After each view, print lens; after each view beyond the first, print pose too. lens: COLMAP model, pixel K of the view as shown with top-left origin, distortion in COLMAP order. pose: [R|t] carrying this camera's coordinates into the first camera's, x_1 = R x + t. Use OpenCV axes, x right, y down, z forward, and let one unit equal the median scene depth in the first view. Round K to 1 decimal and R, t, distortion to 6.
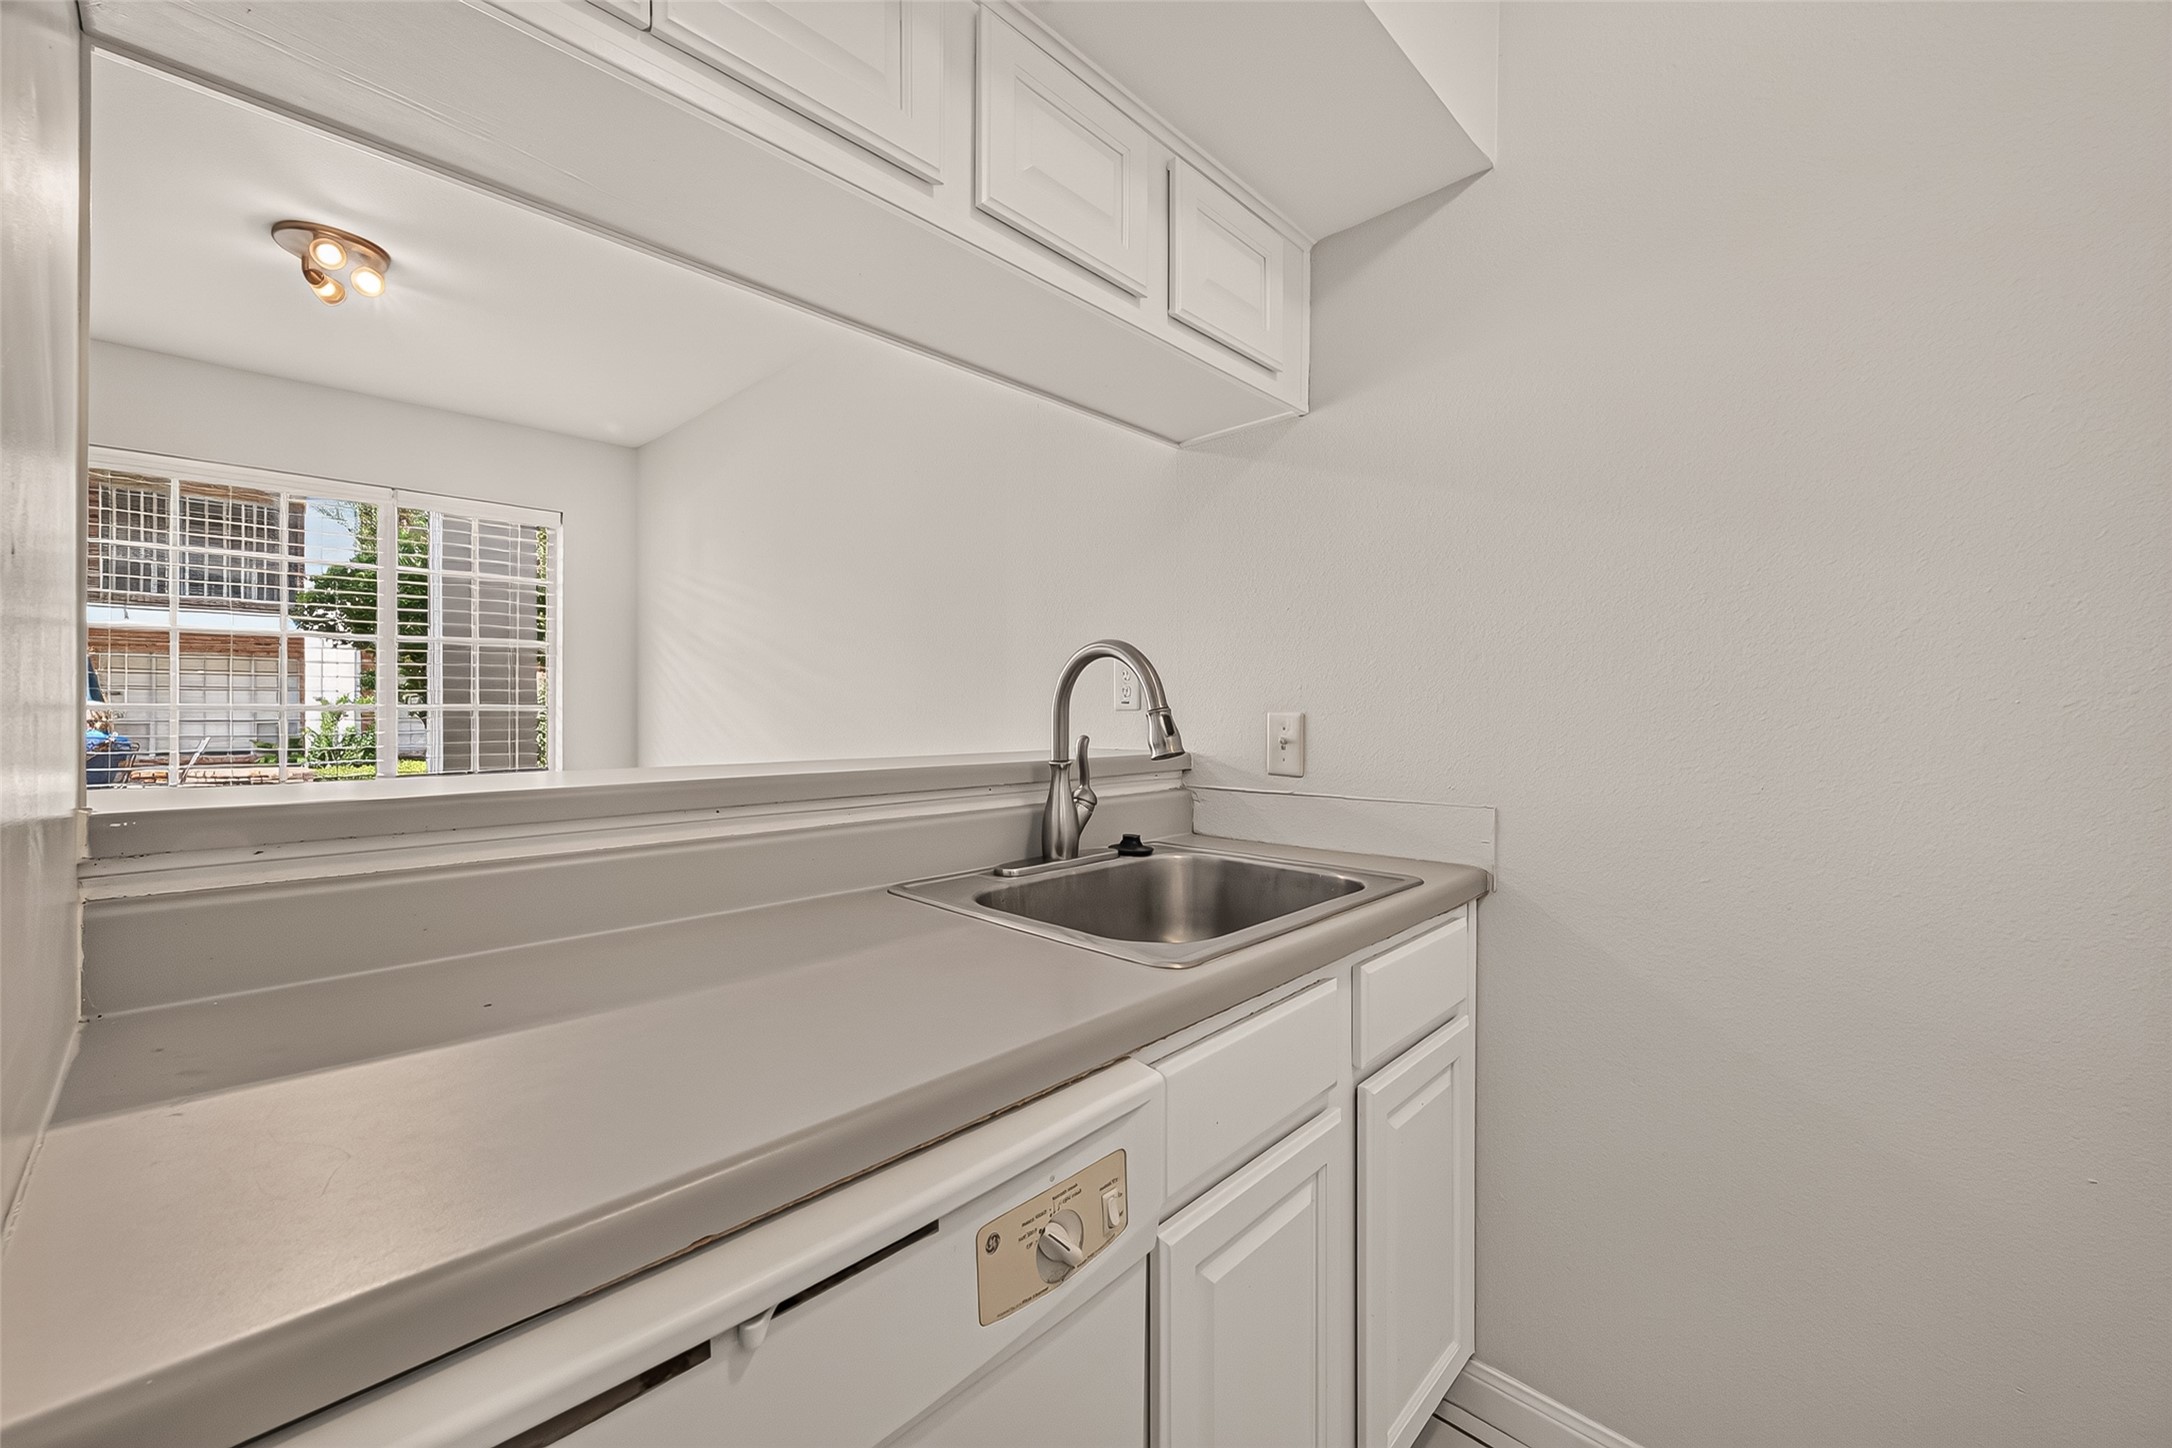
lens RADIAL K [[856.1, 0, 1093.6], [0, 856.1, 713.4], [0, 0, 1]] dist [0.003932, -0.000121]
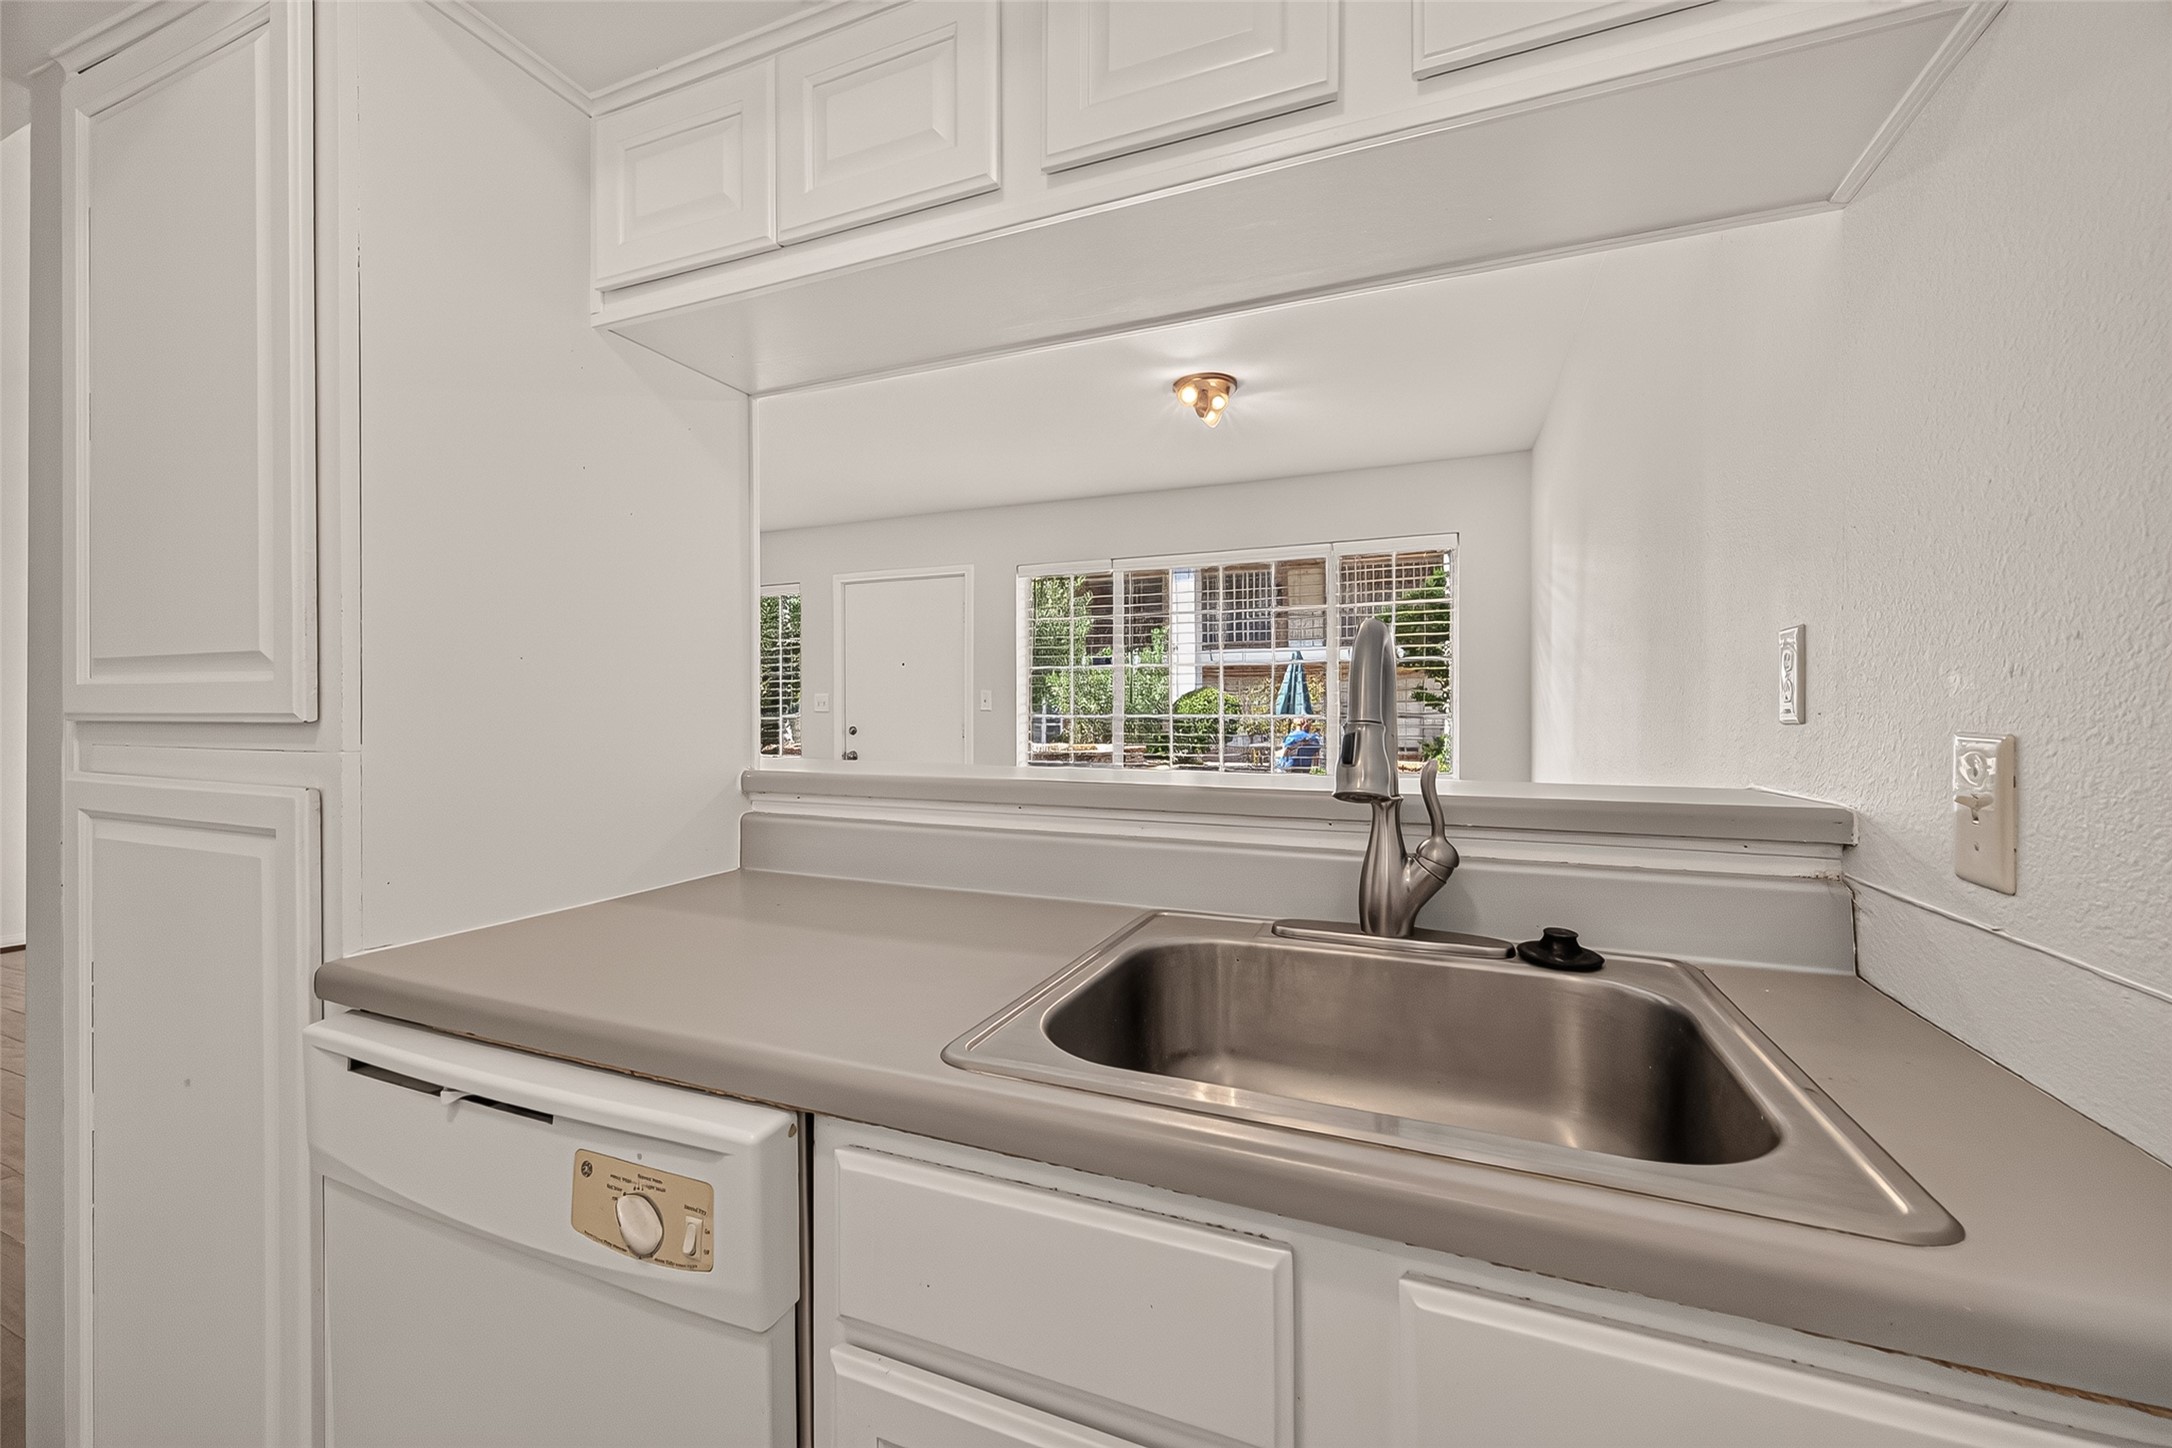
lens RADIAL K [[856.1, 0, 1097.5], [0, 856.1, 714.9], [0, 0, 1]] dist [0.003932, -0.000121]
pose [[0.358802, -0.001097, -0.933413, 0.535722], [-0.005912, 0.999977, -0.003447, -0.007063], [0.933395, 0.006755, 0.358787, 0.524365]]
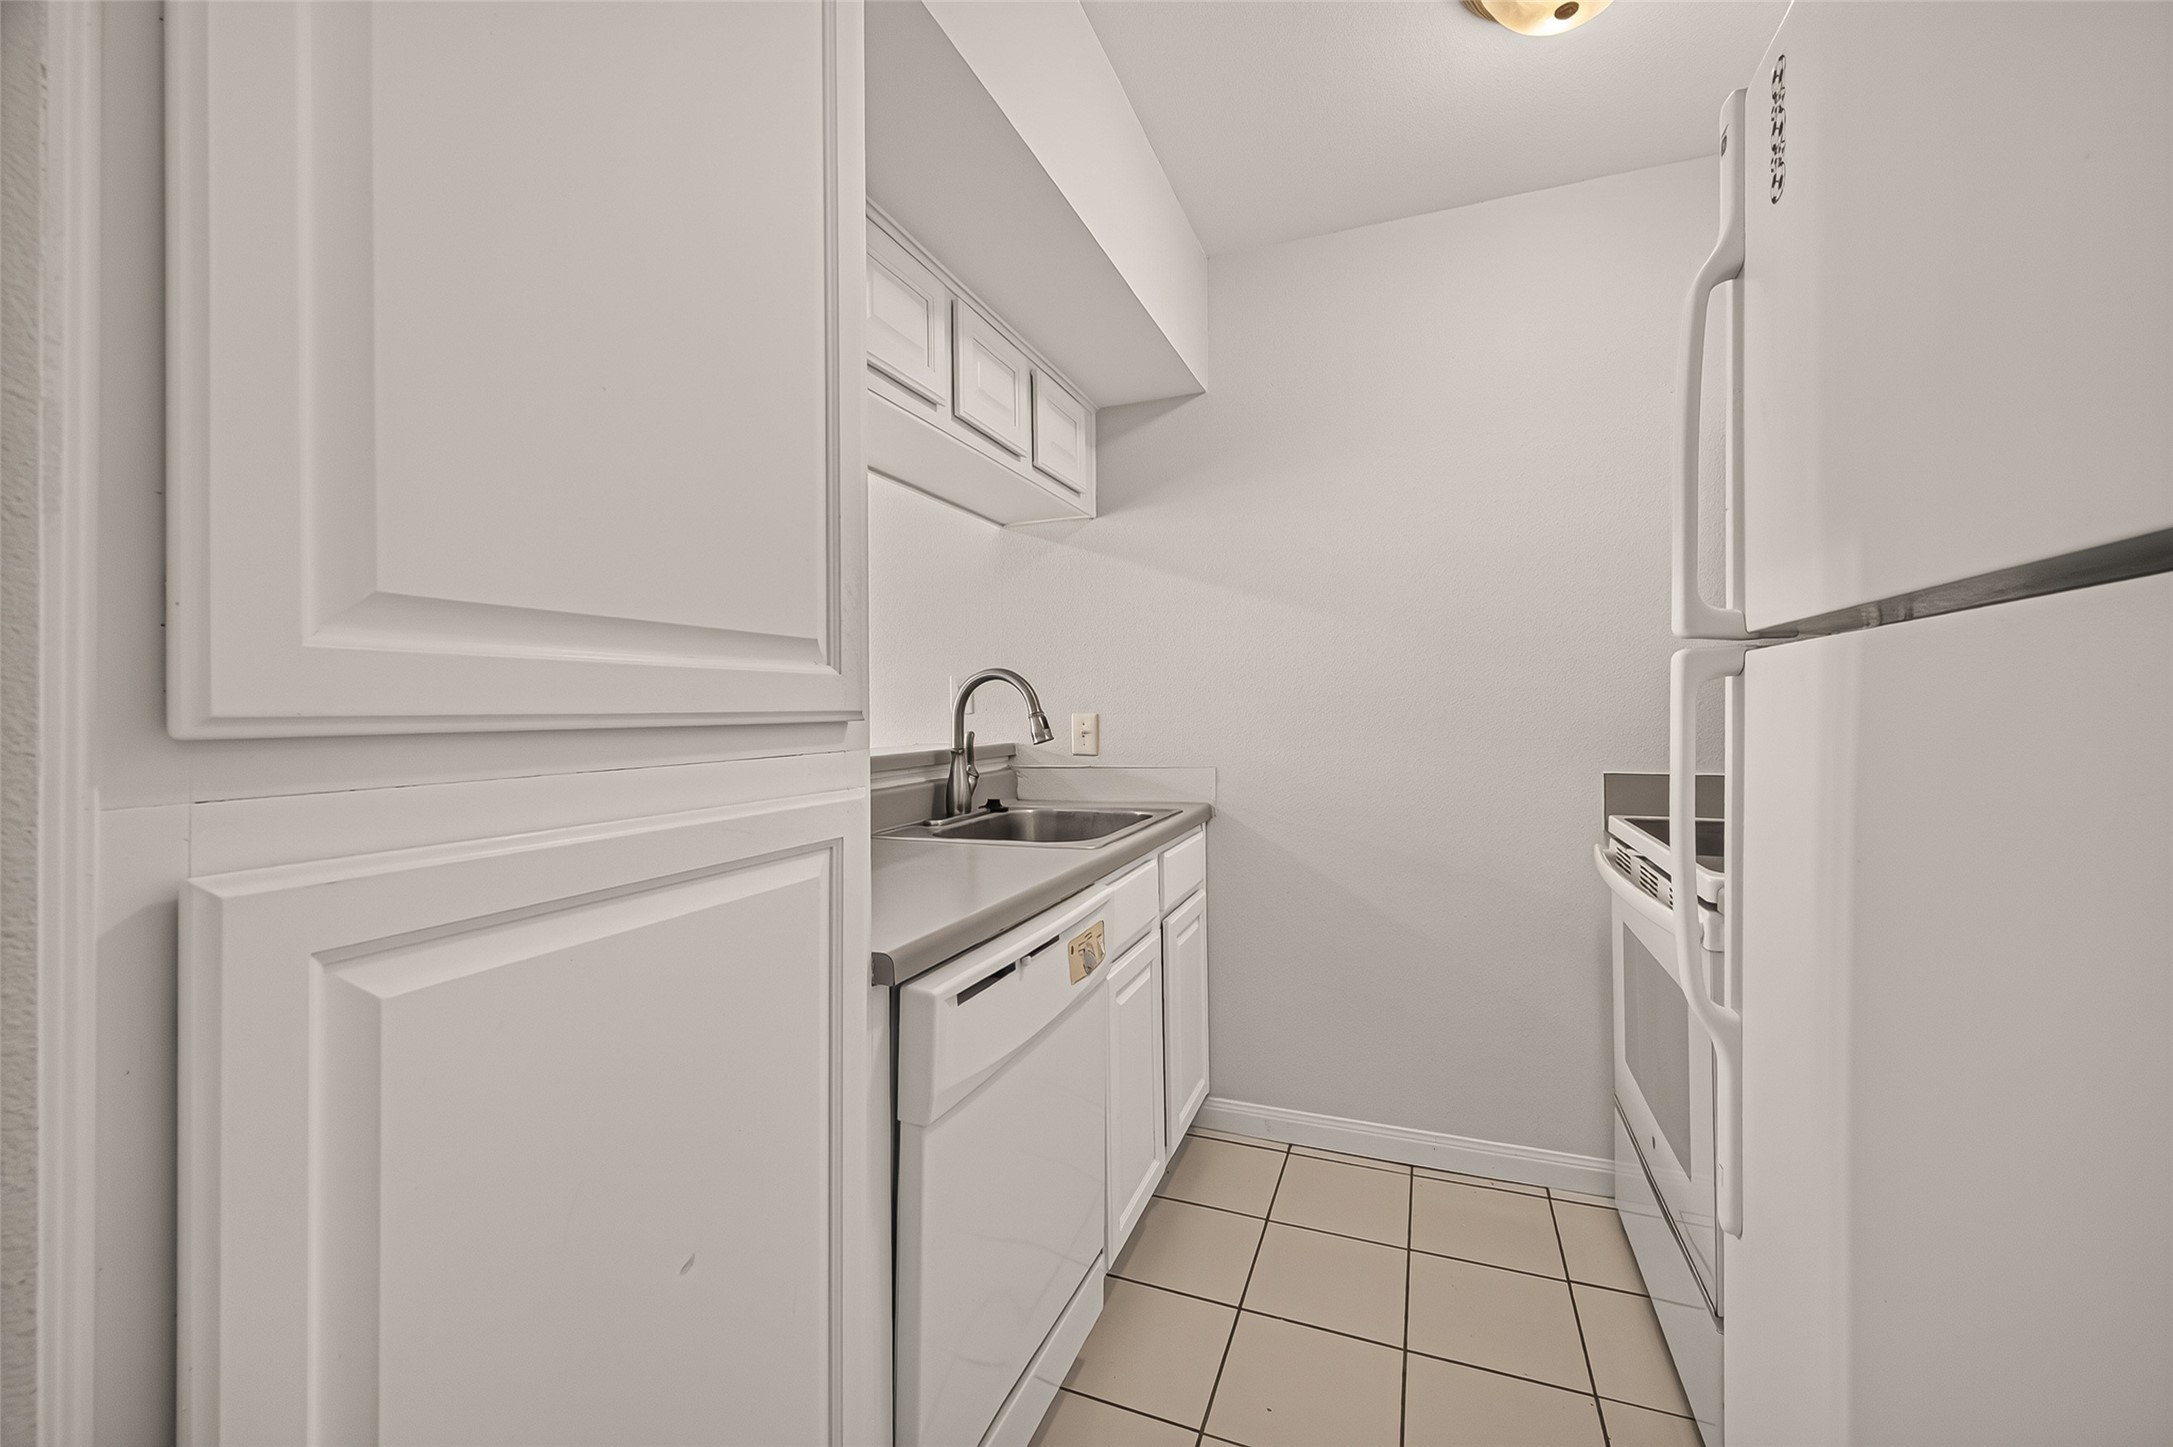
lens RADIAL K [[856.4, 0, 1098.2], [0, 856.4, 710.4], [0, 0, 1]] dist [0.003932, -0.000121]
pose [[0.923816, -0.015686, 0.382516, -0.386473], [0.018139, 0.999832, -0.002806, -0.002440], [-0.382407, 0.009531, 0.923945, -0.475966]]
